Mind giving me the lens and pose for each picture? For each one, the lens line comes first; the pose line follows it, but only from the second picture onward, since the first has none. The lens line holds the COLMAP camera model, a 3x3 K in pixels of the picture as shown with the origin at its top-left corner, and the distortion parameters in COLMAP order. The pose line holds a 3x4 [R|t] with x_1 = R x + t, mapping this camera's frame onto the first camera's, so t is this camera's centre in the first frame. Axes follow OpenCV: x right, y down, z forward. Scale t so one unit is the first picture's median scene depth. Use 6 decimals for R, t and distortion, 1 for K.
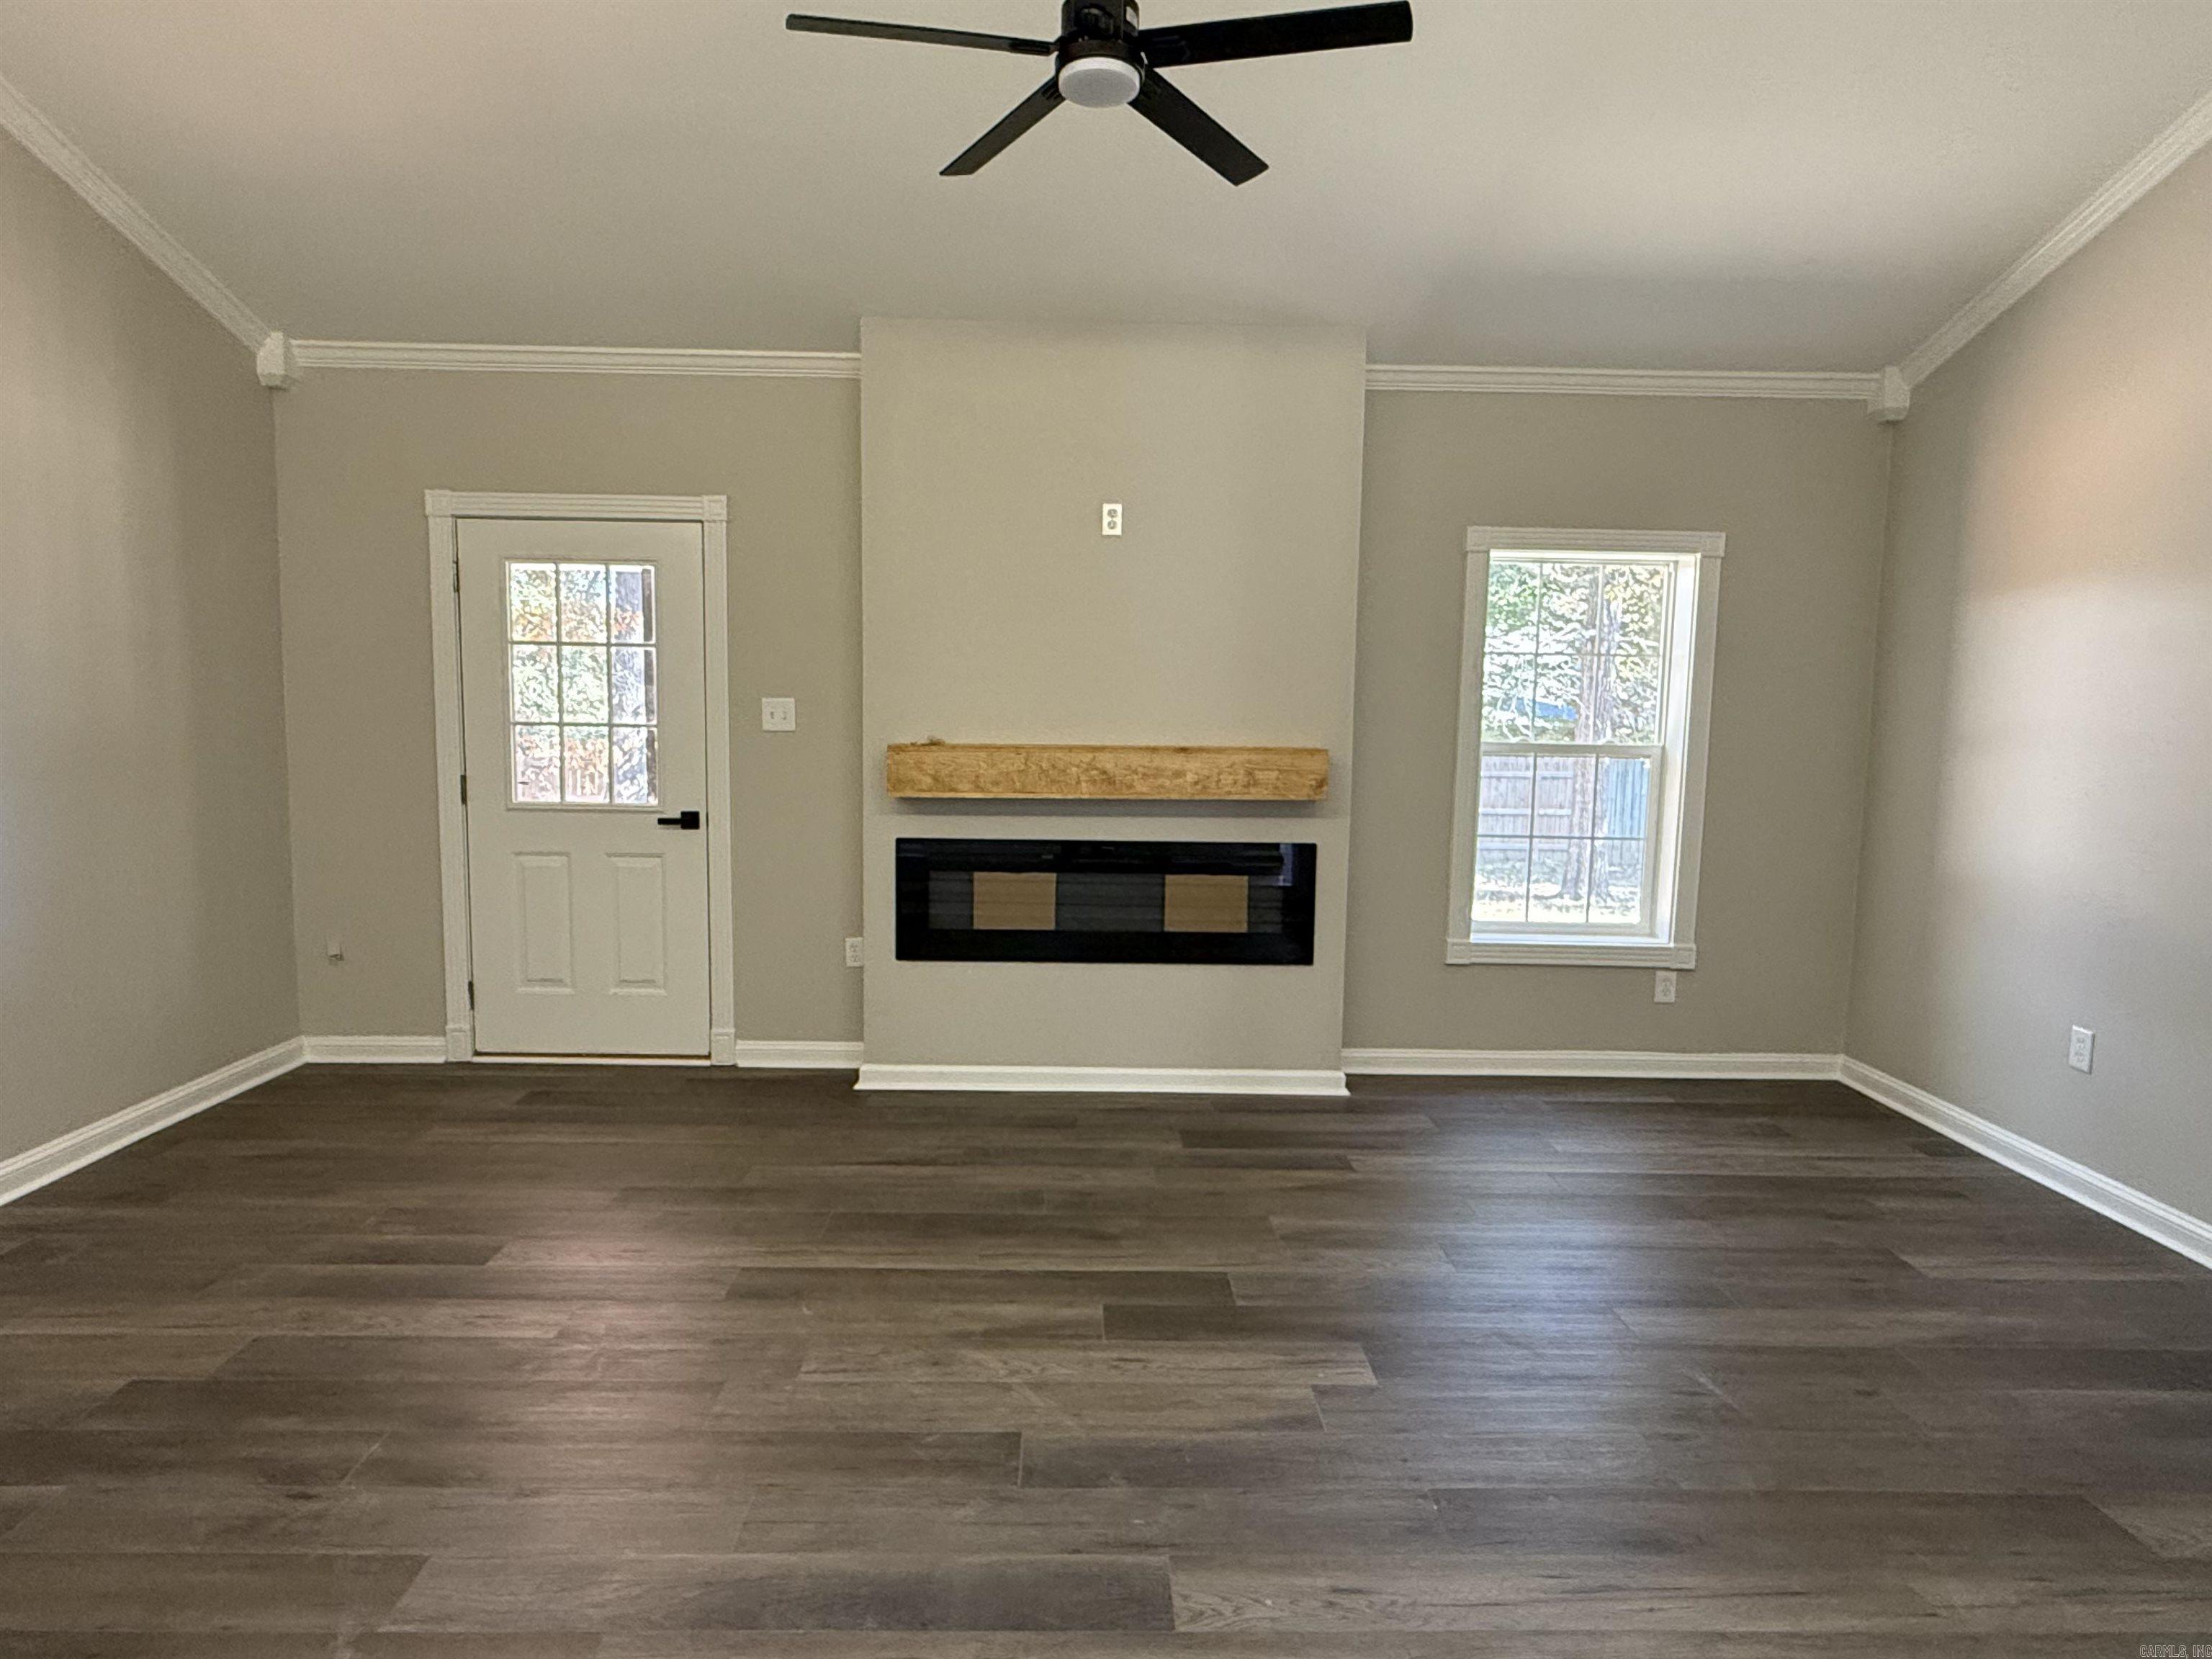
lens RADIAL K [[1288.0, 0, 1105.6], [0, 1288.0, 841.0], [0, 0, 1]] dist [-0.003096, 0.003011]
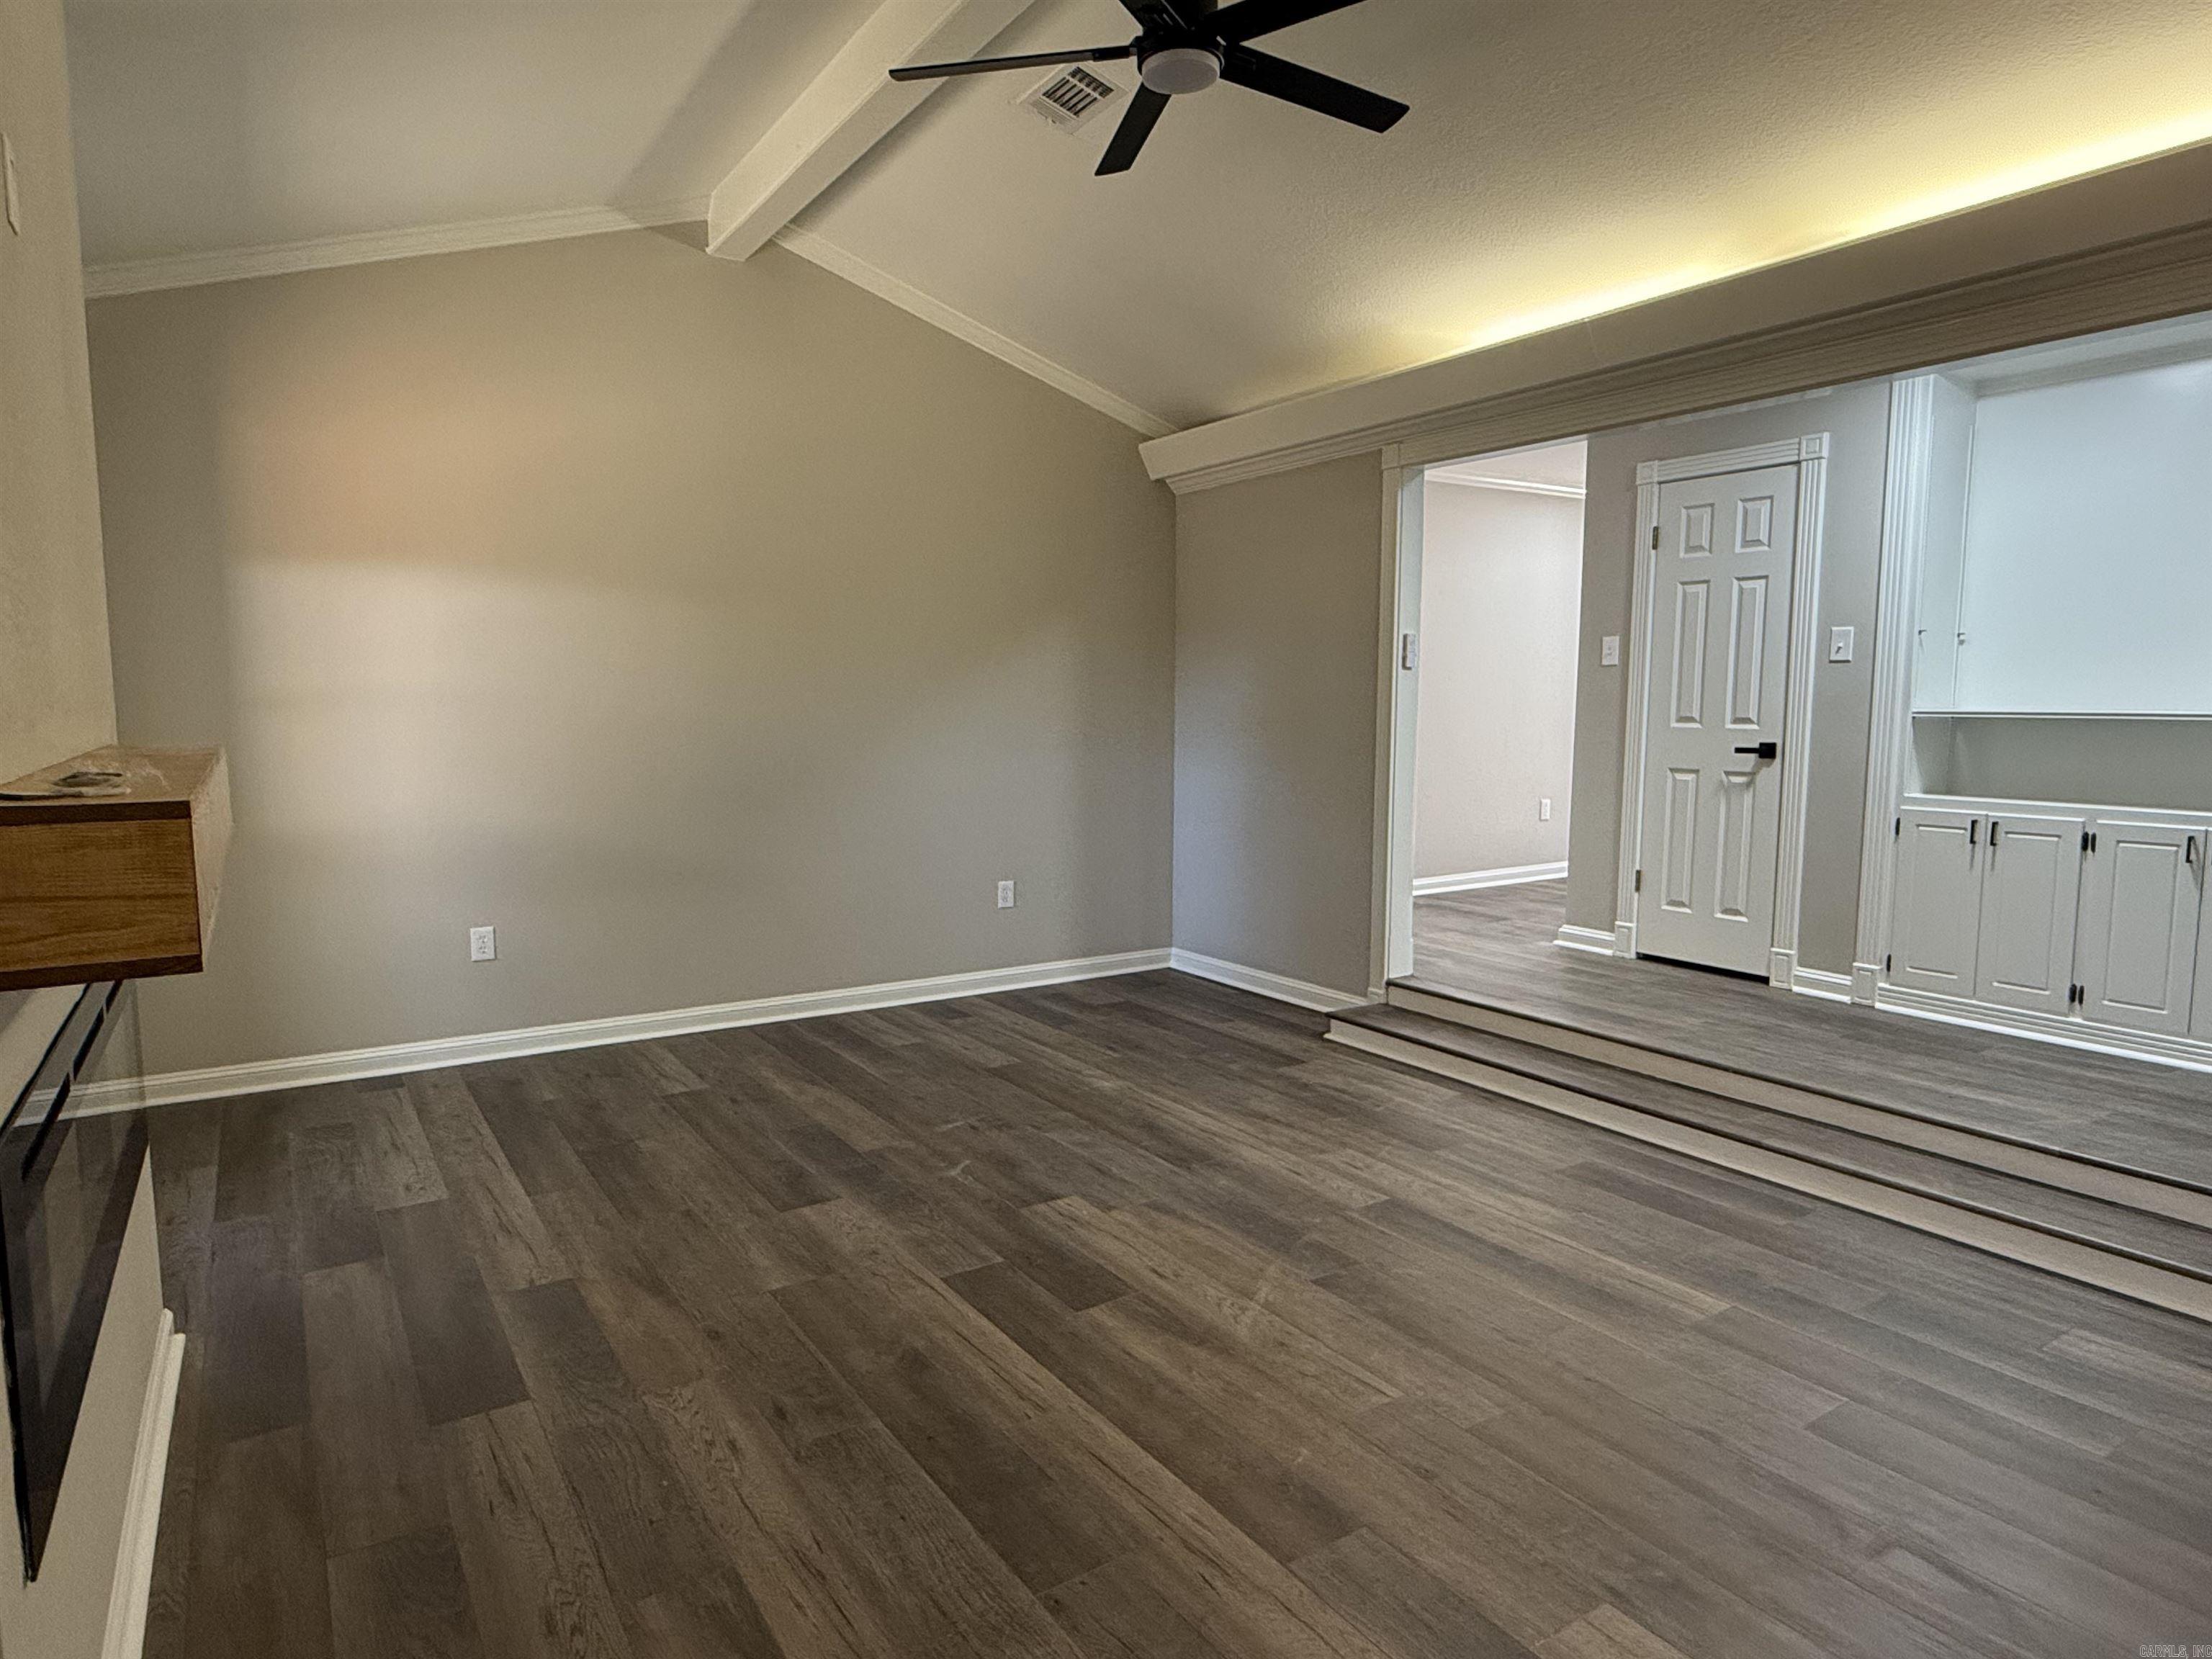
lens RADIAL K [[1288.0, 0, 1102.9], [0, 1288.0, 828.3], [0, 0, 1]] dist [-0.003096, 0.003011]
pose [[-0.529962, -0.102111, 0.841851, -0.717293], [0.084230, 0.981477, 0.172071, -0.134215], [-0.843828, 0.162100, -0.511545, 1.322239]]
